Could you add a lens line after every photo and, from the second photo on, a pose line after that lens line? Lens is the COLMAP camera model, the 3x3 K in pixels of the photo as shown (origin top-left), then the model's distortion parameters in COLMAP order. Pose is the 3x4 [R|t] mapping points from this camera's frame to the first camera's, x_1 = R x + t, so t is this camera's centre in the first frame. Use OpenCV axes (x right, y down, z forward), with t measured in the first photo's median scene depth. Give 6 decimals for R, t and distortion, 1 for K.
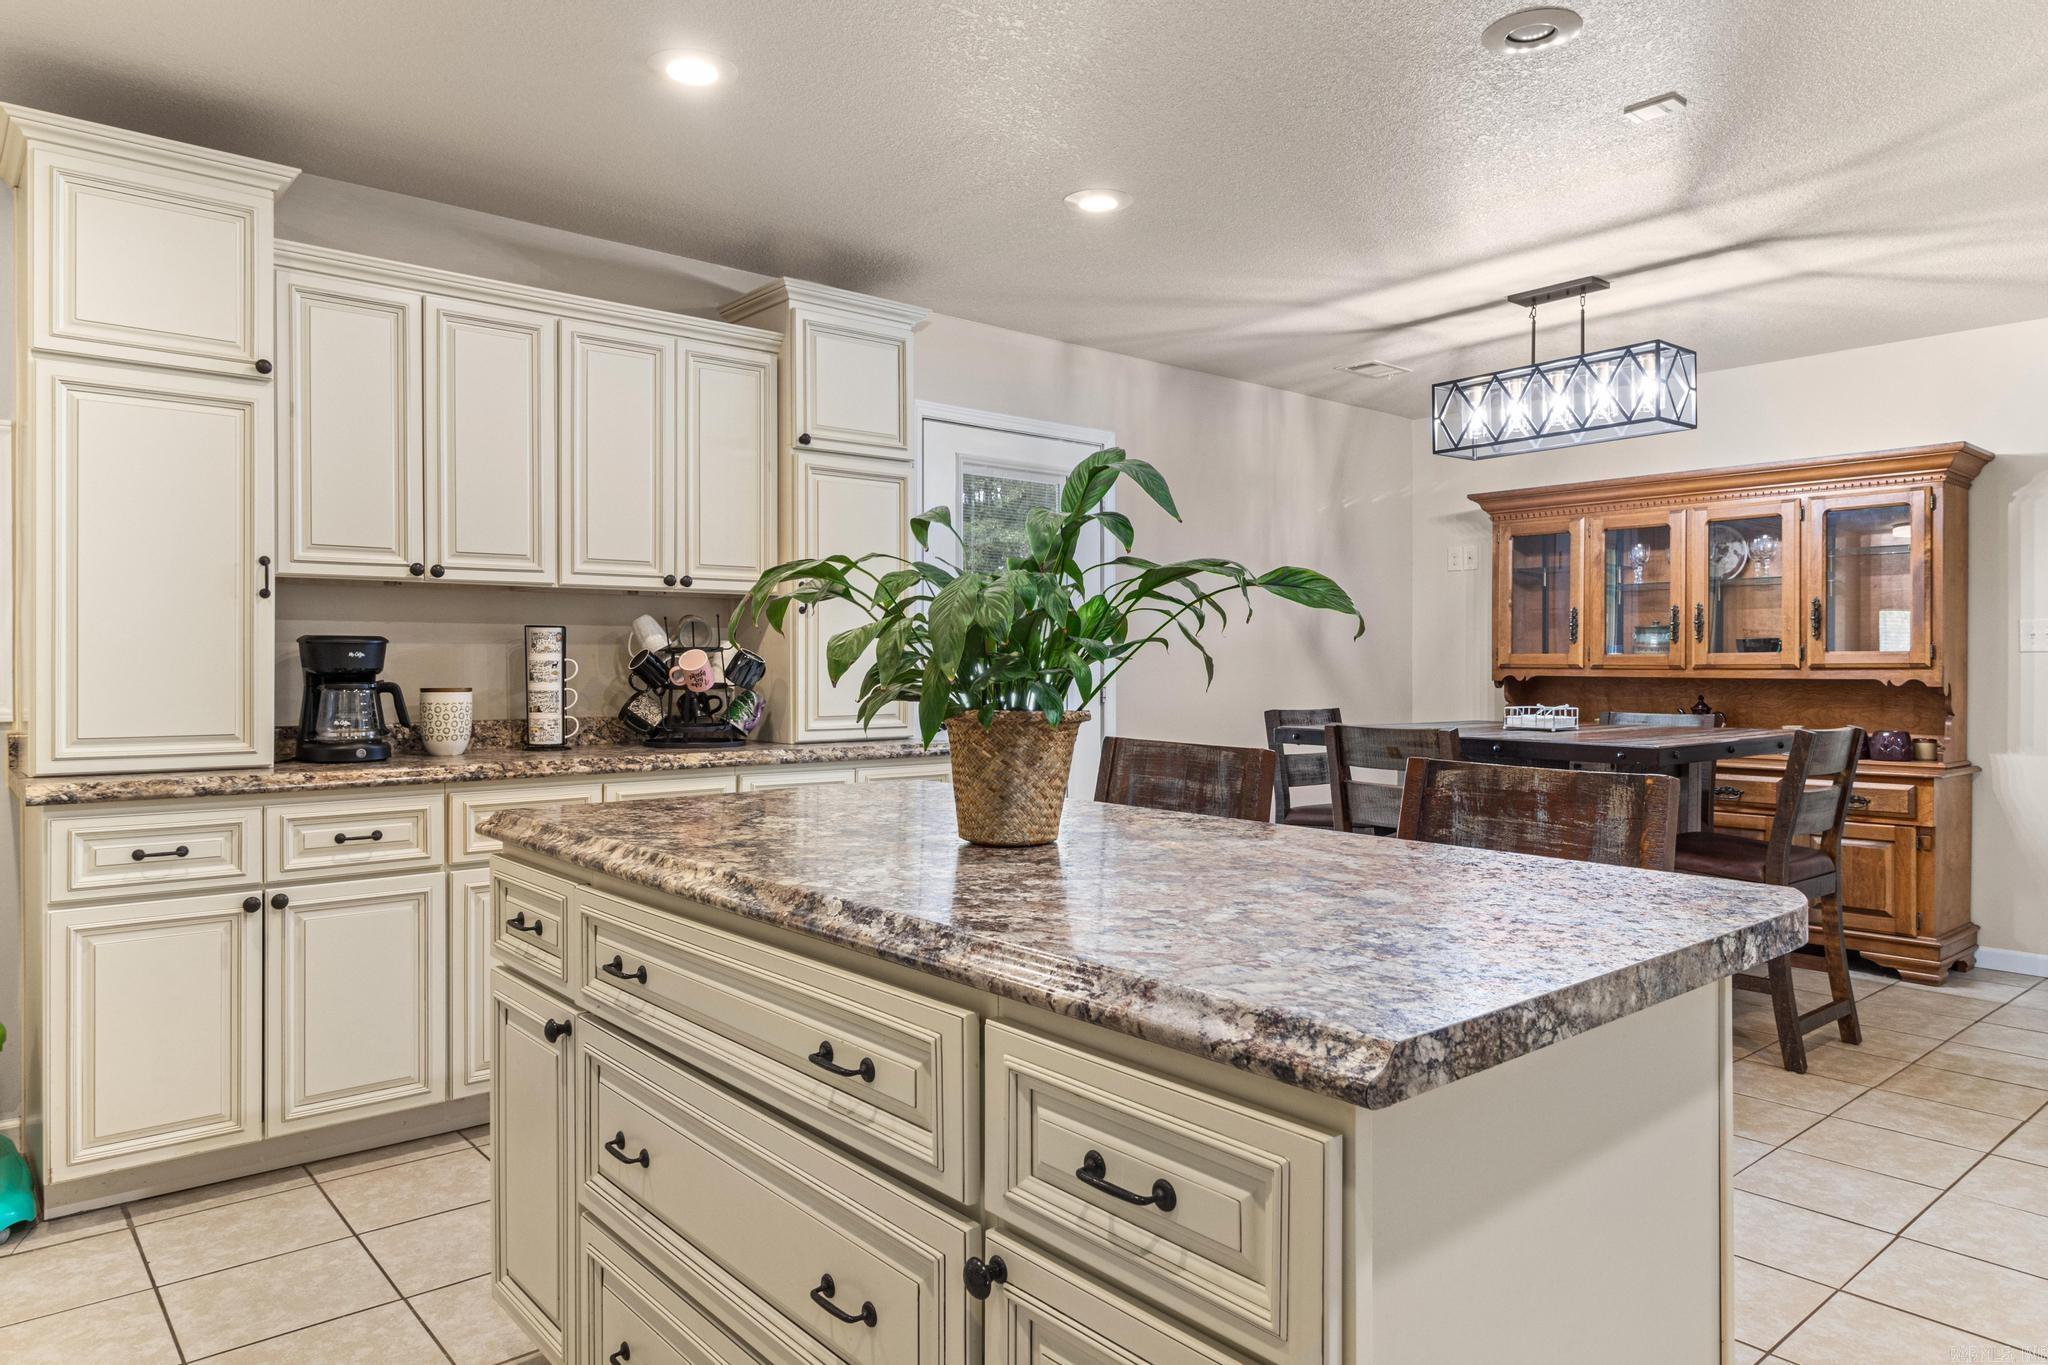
lens RADIAL K [[1381.6, 0, 1020.9], [0, 1381.6, 684.4], [0, 0, 1]] dist [0.048553, -0.001359]
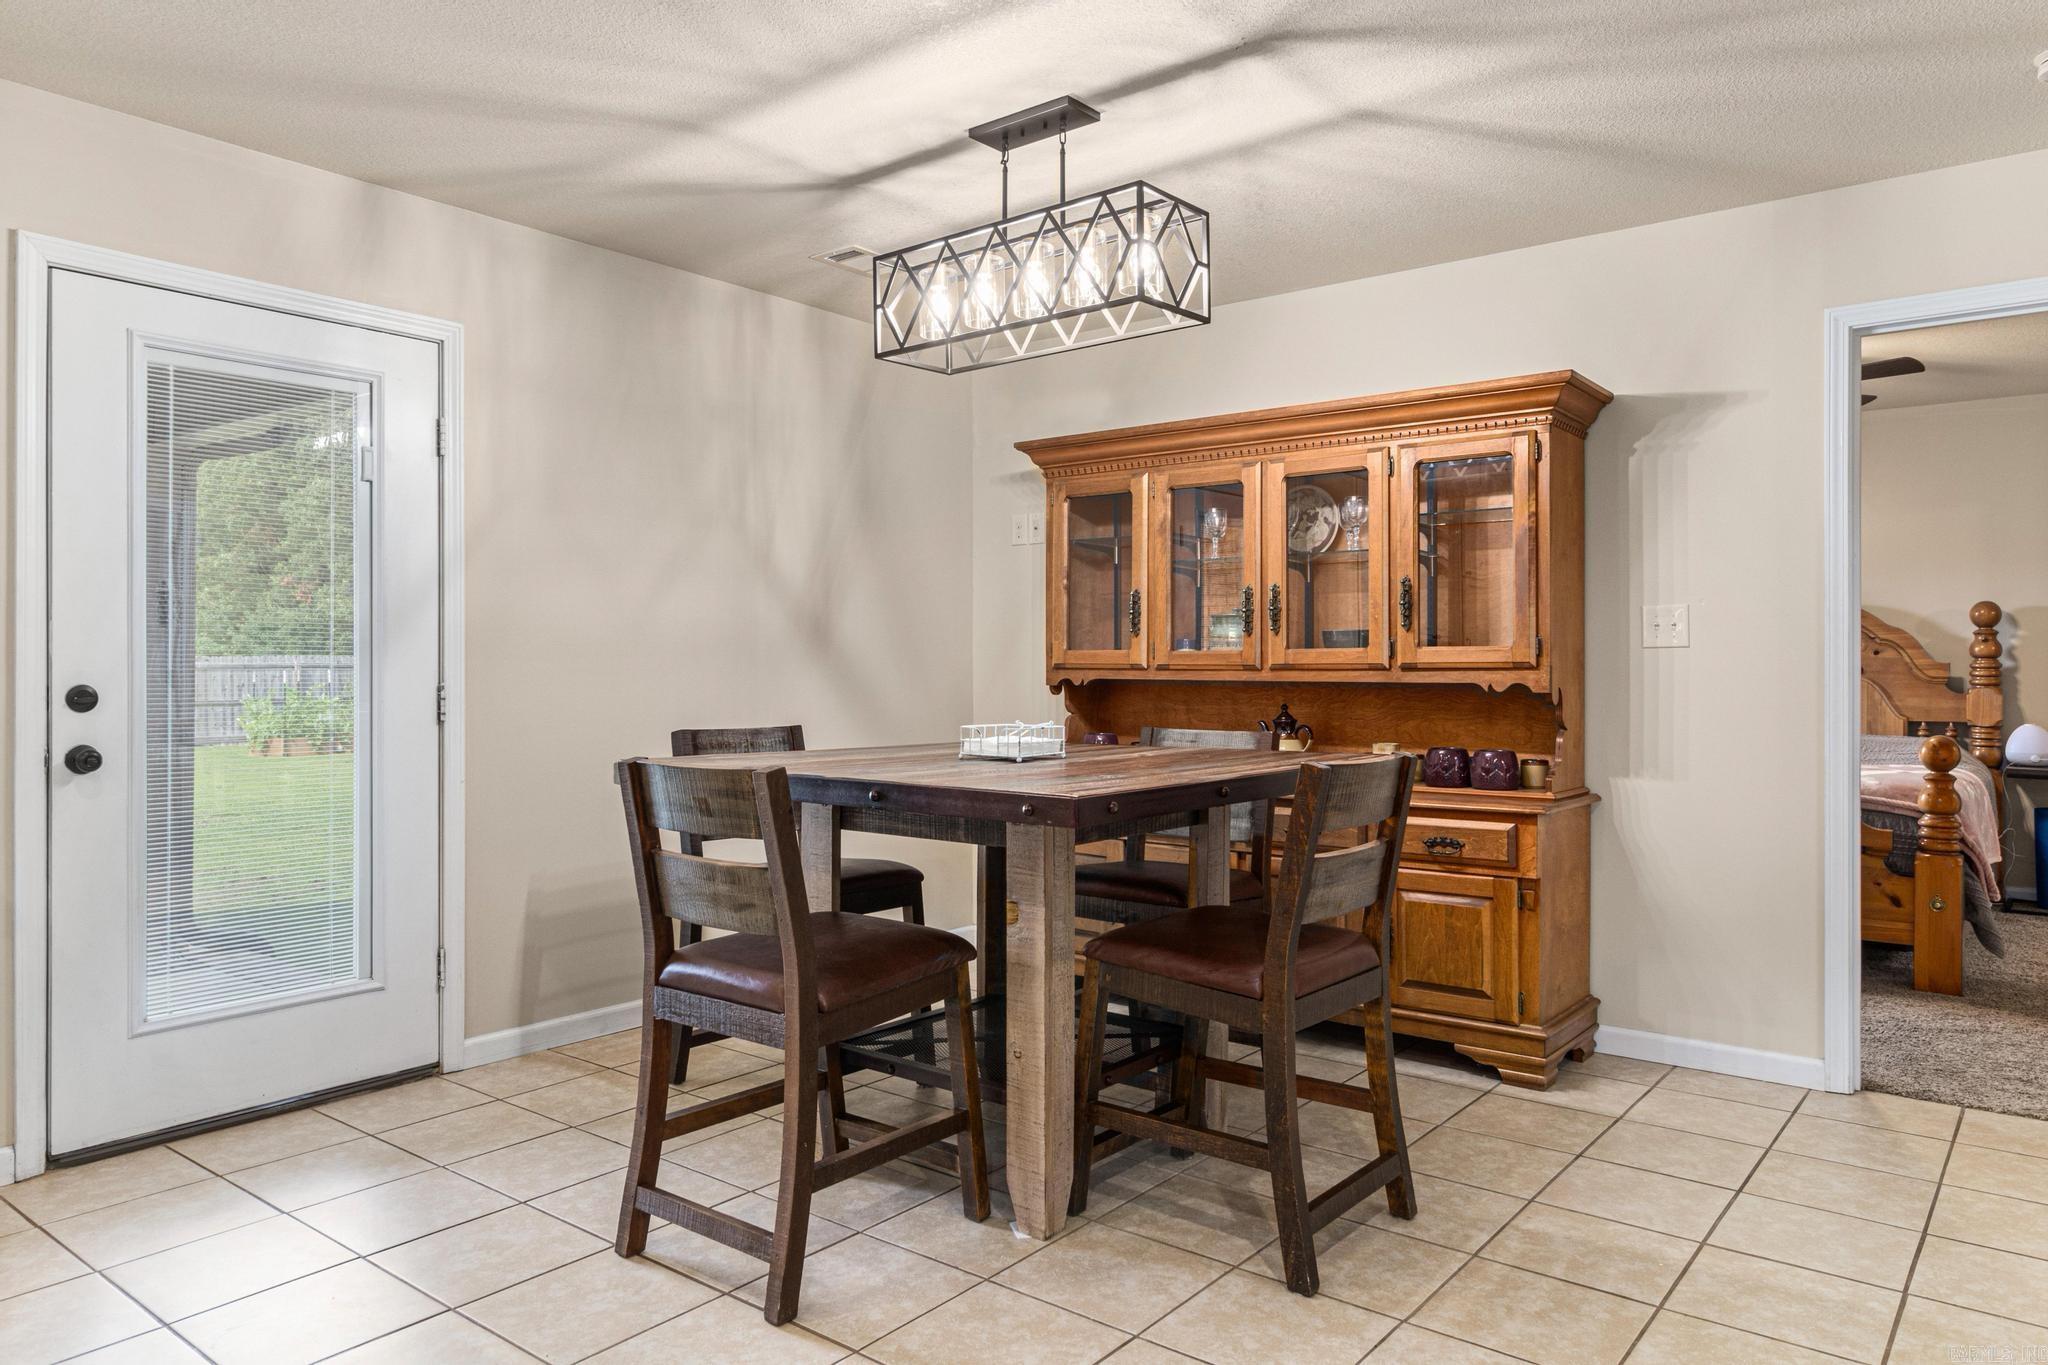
lens RADIAL K [[1381.6, 0, 1030.0], [0, 1381.6, 677.9], [0, 0, 1]] dist [0.048553, -0.001359]
pose [[0.987069, -0.002698, 0.160271, 0.249711], [0.003528, 0.999982, -0.004897, -0.003664], [-0.160255, 0.005399, 0.987061, 0.295607]]
